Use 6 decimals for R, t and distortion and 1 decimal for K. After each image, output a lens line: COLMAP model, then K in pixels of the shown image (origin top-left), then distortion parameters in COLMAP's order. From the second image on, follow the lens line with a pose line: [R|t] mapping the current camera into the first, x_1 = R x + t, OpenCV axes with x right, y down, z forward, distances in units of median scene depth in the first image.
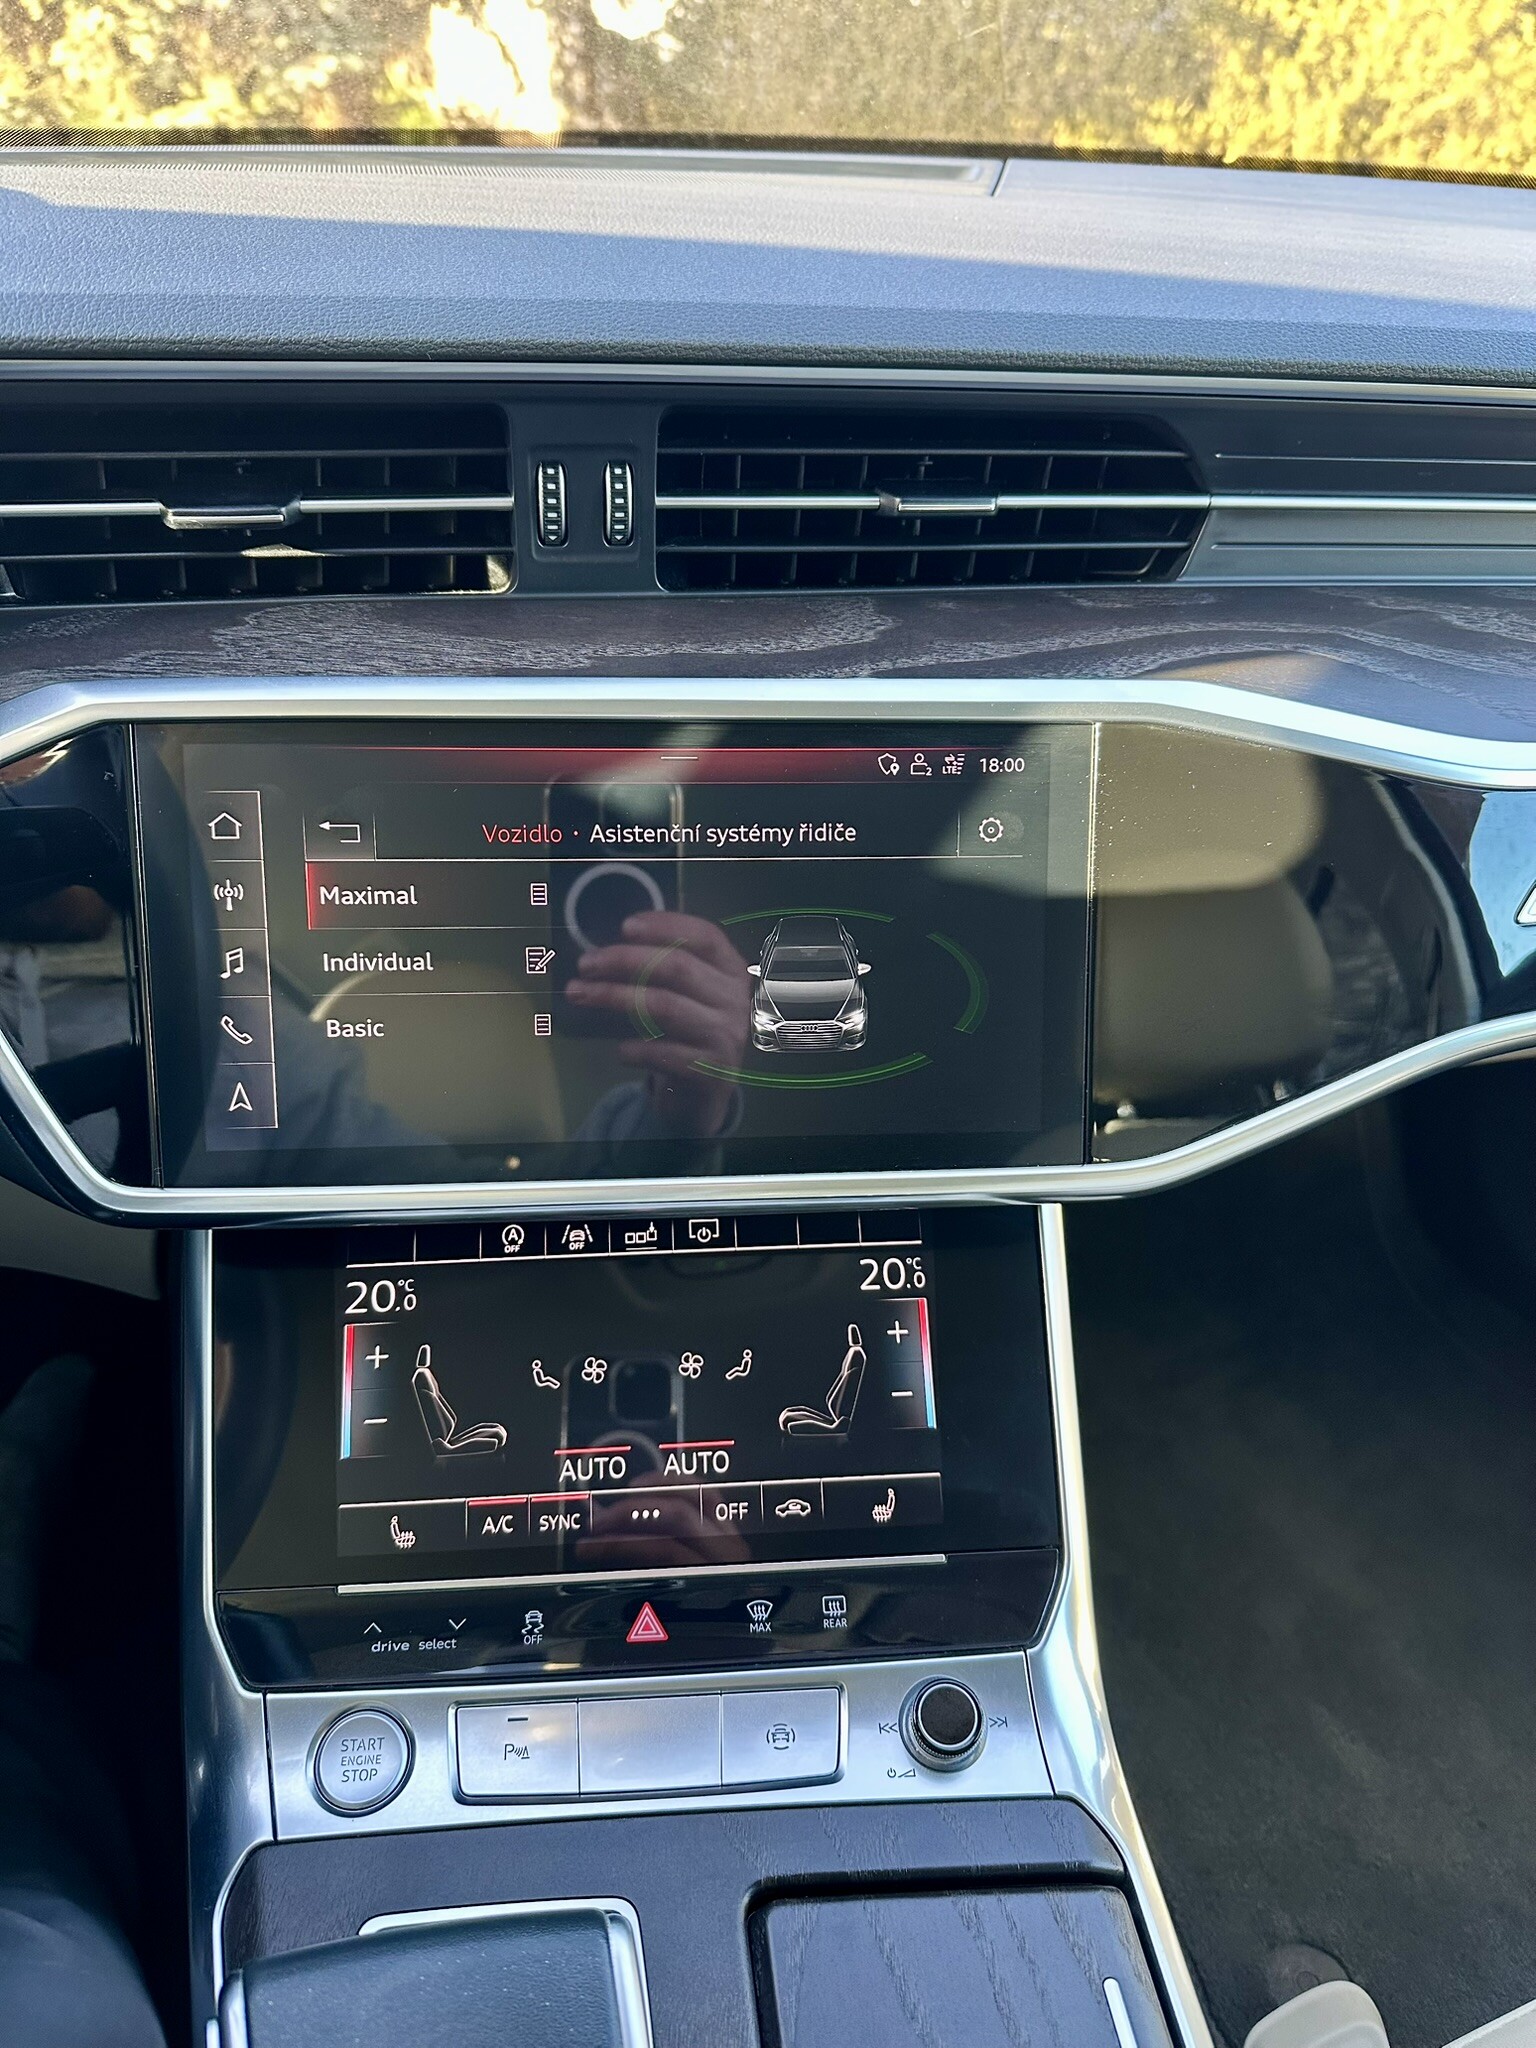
lens RADIAL K [[1438.0, 0, 776.5], [0, 1438.0, 1032.2], [0, 0, 1]] dist [0.073433, -0.108135]
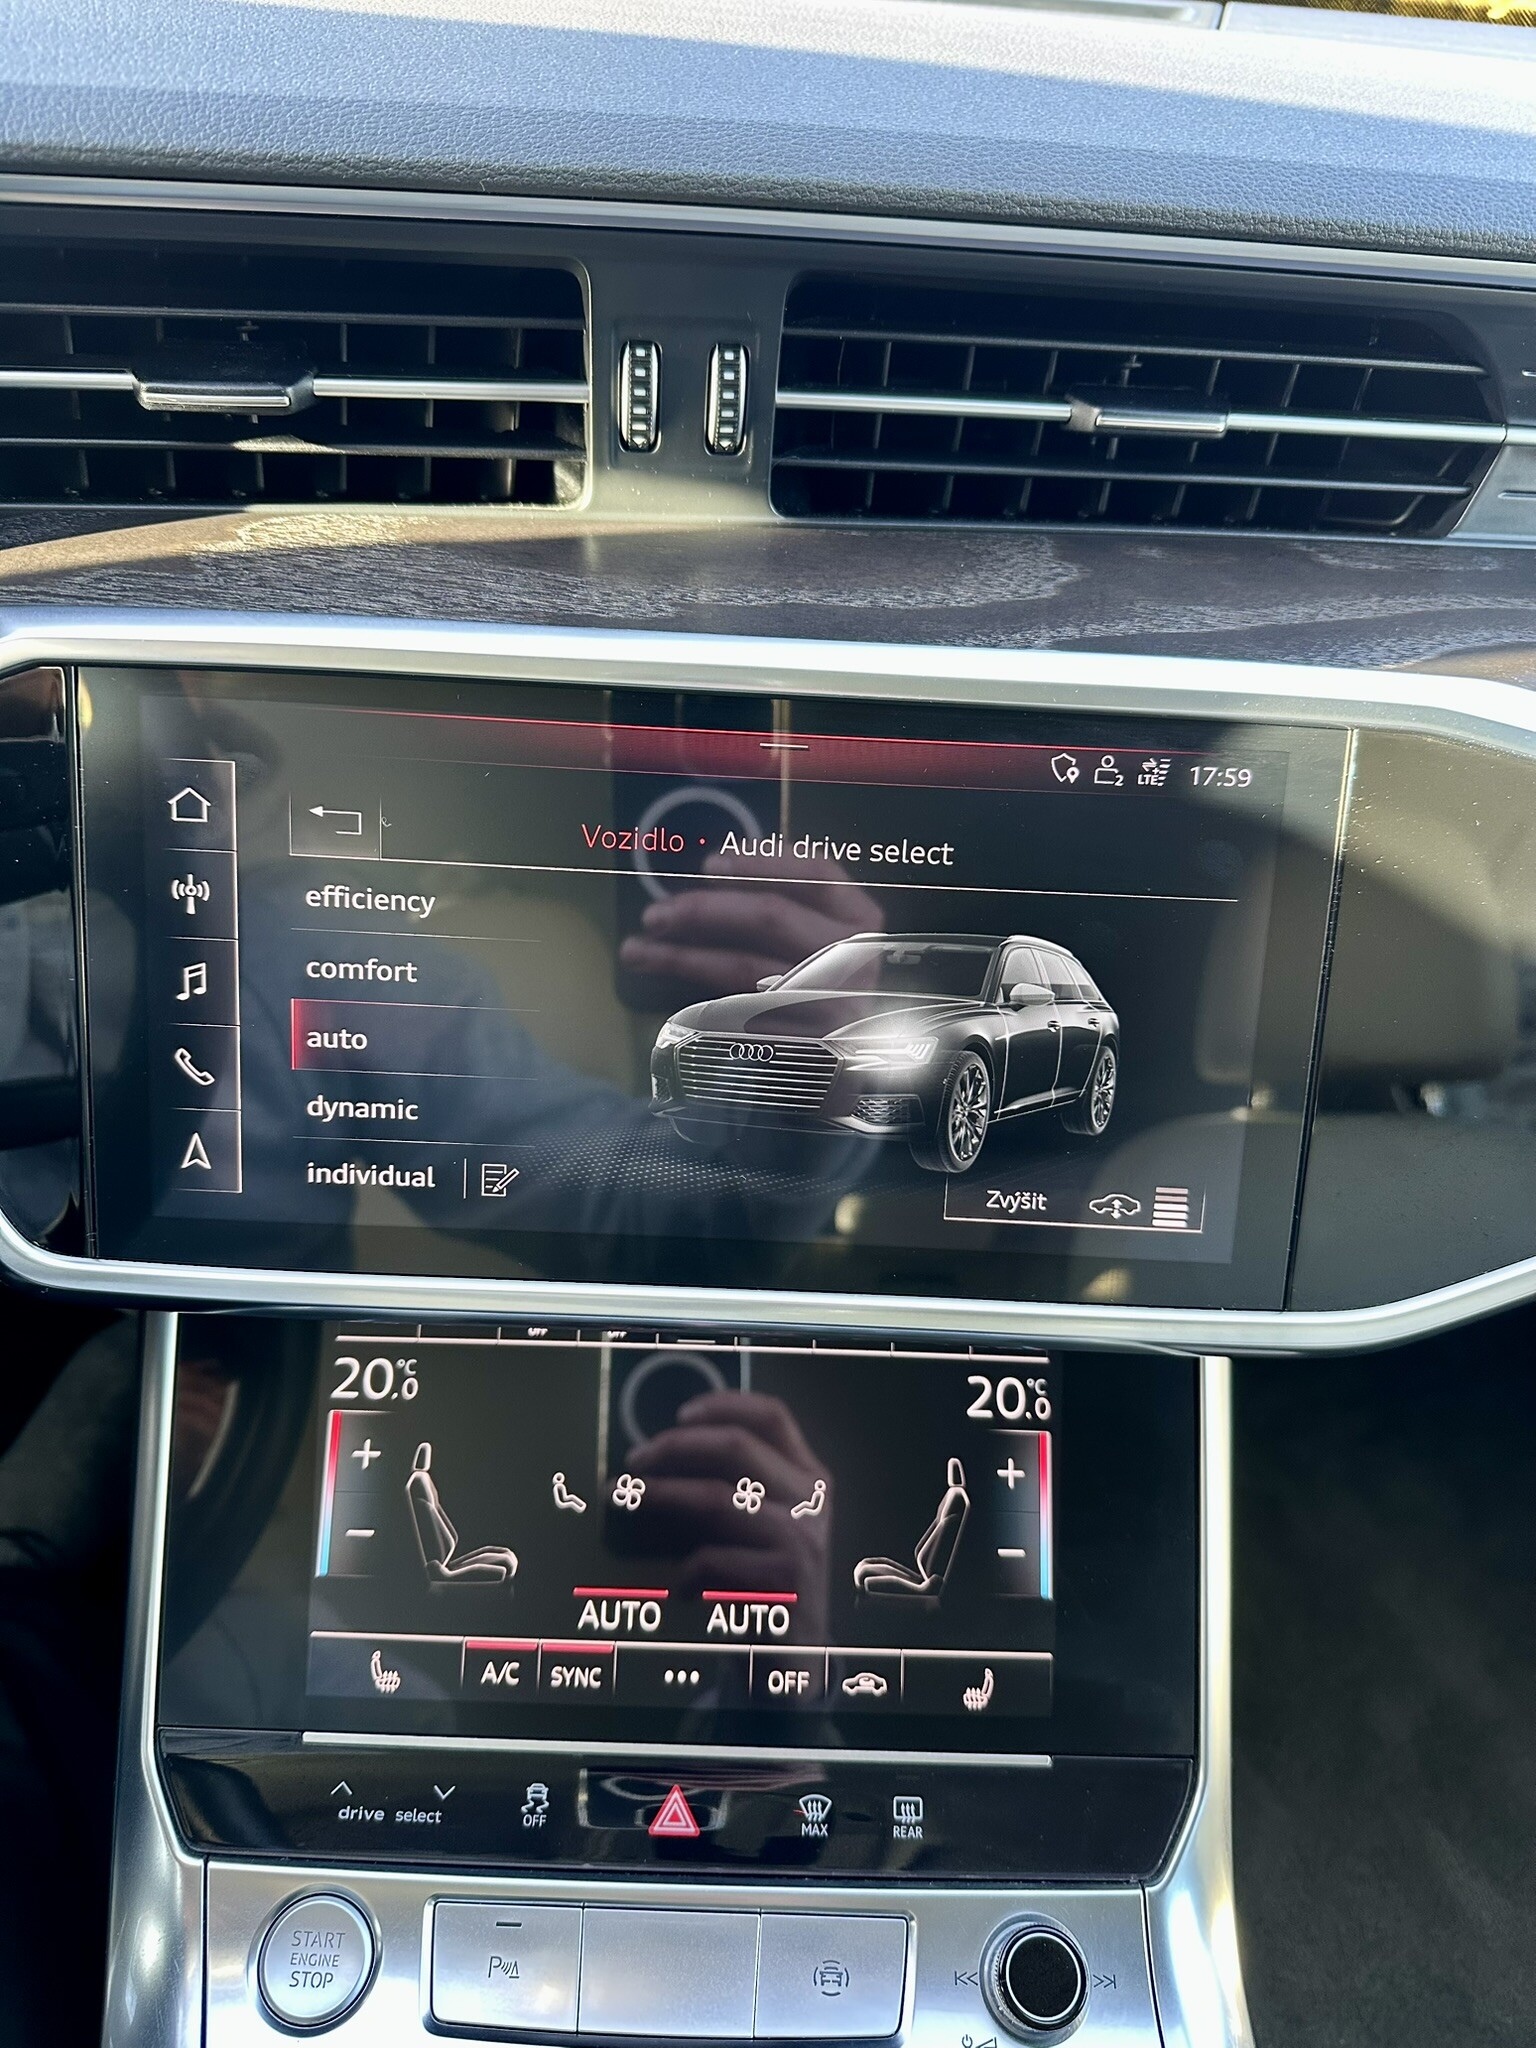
lens RADIAL K [[1468.8, 0, 771.1], [0, 1468.8, 1028.6], [0, 0, 1]] dist [-0.009266, 0.000136]
pose [[0.996032, 0.067753, -0.057711, -0.018056], [-0.064849, 0.996602, 0.050784, -0.071468], [0.060955, -0.046840, 0.997041, 0.206132]]
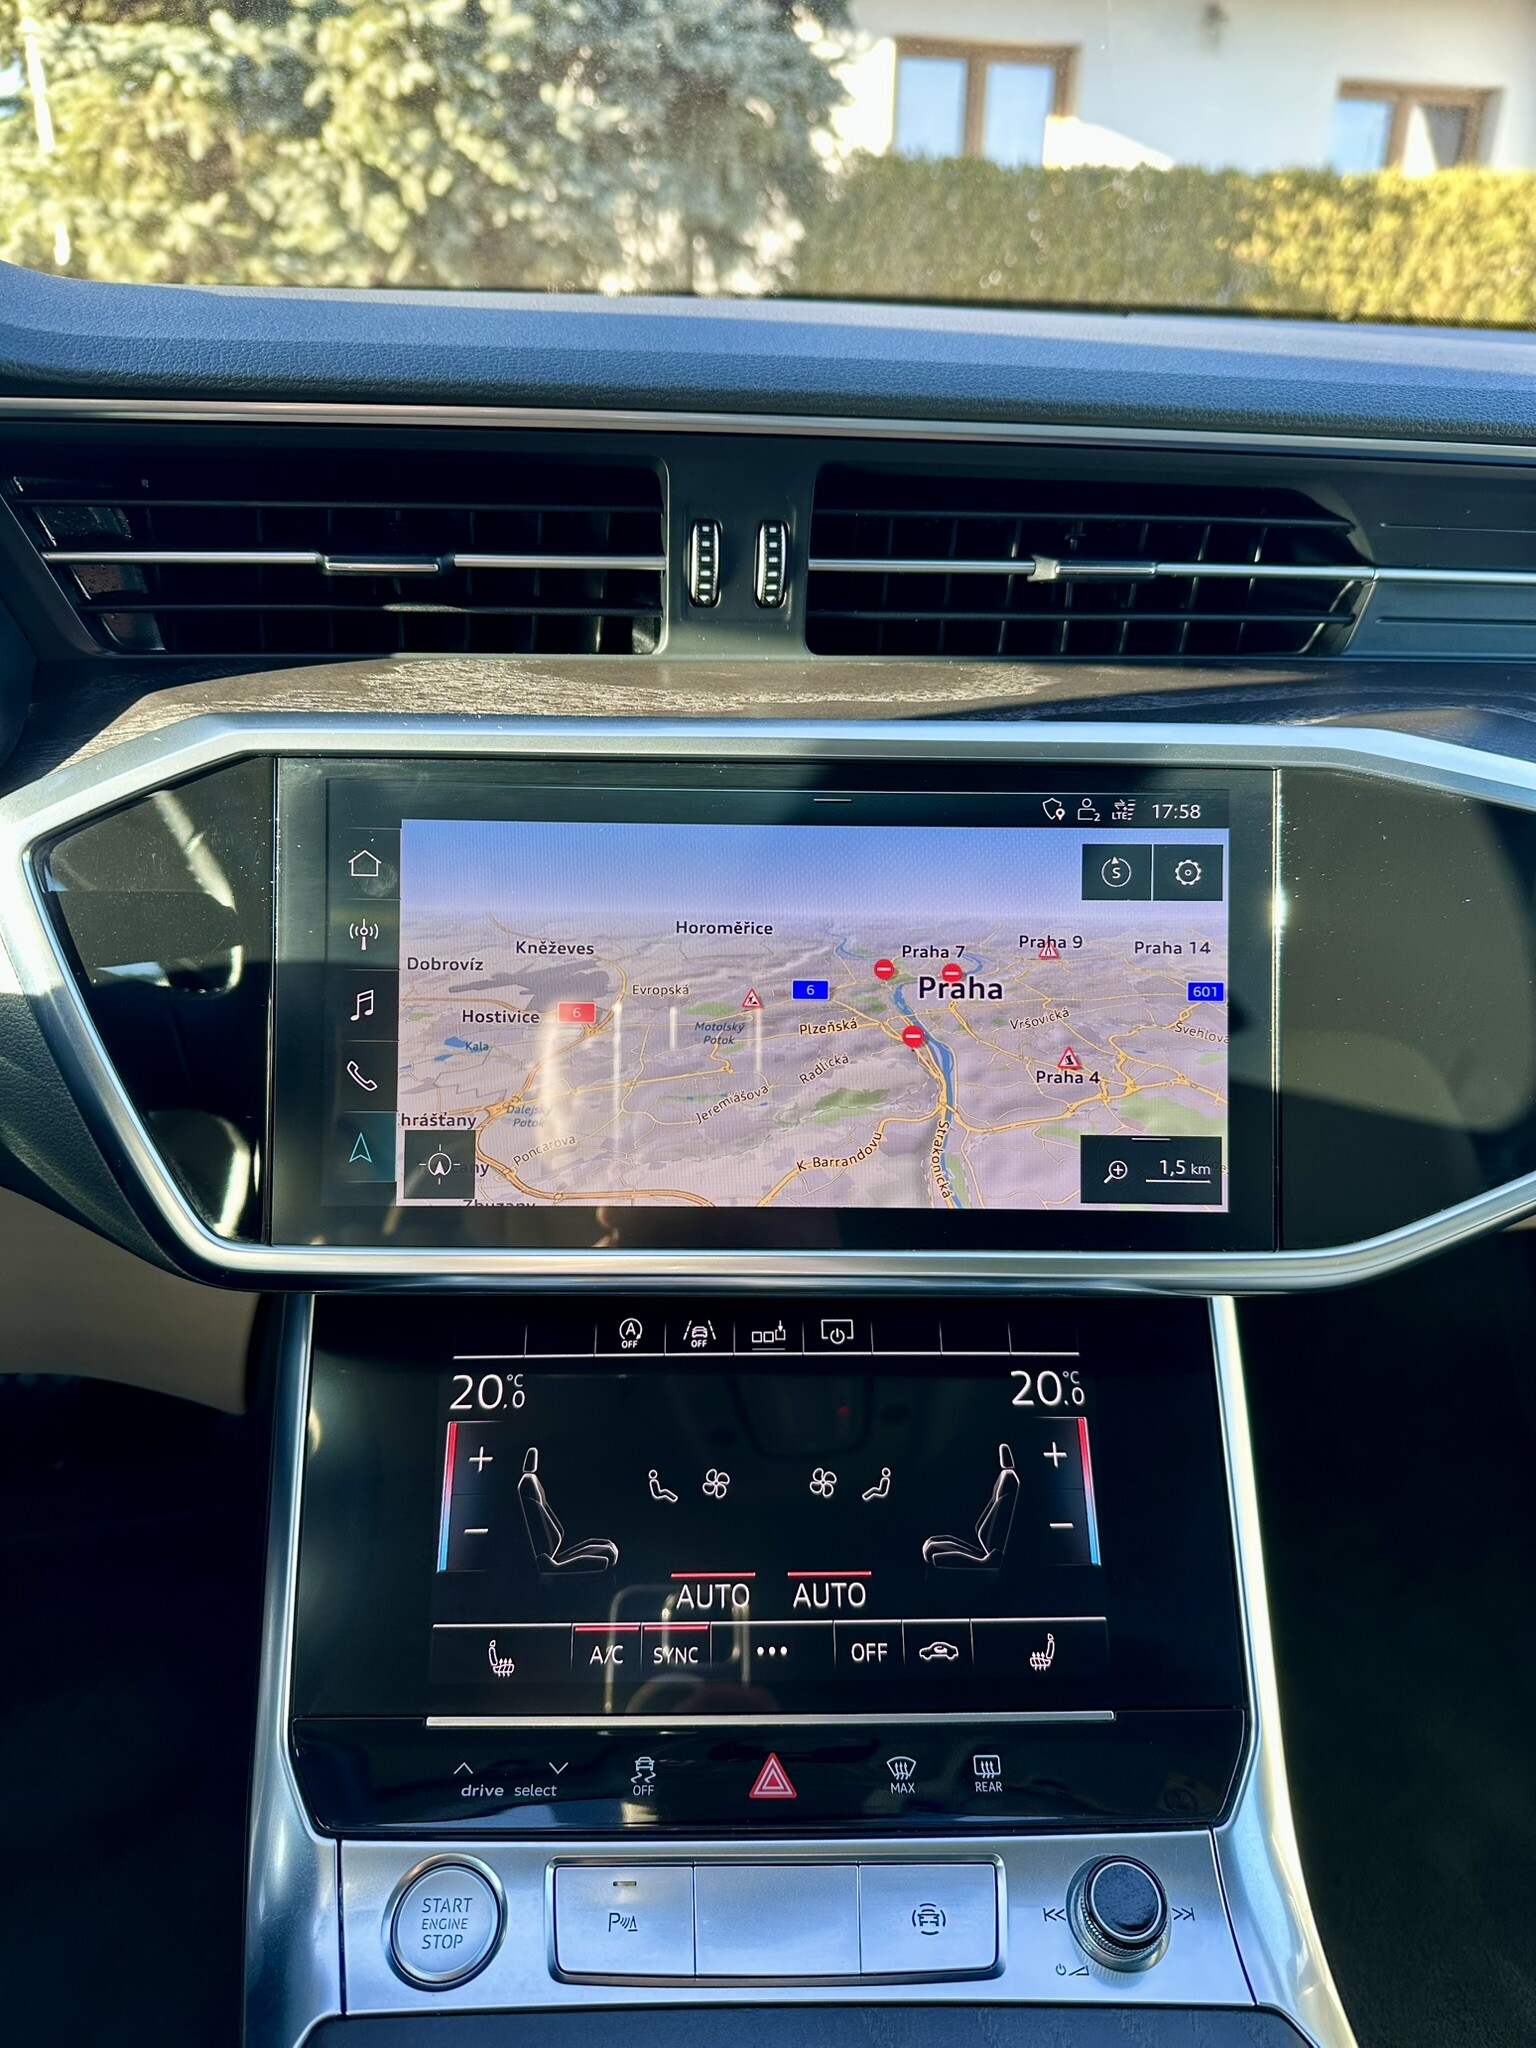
lens RADIAL K [[1457.4, 0, 768.0], [0, 1457.4, 1024.0], [0, 0, 1]] dist [-0.002373, -0.004215]
pose [[0.998262, 0.013624, -0.057334, -0.046937], [-0.022238, 0.988068, -0.152406, 0.090560], [0.054573, 0.153416, 0.986654, 0.064029]]
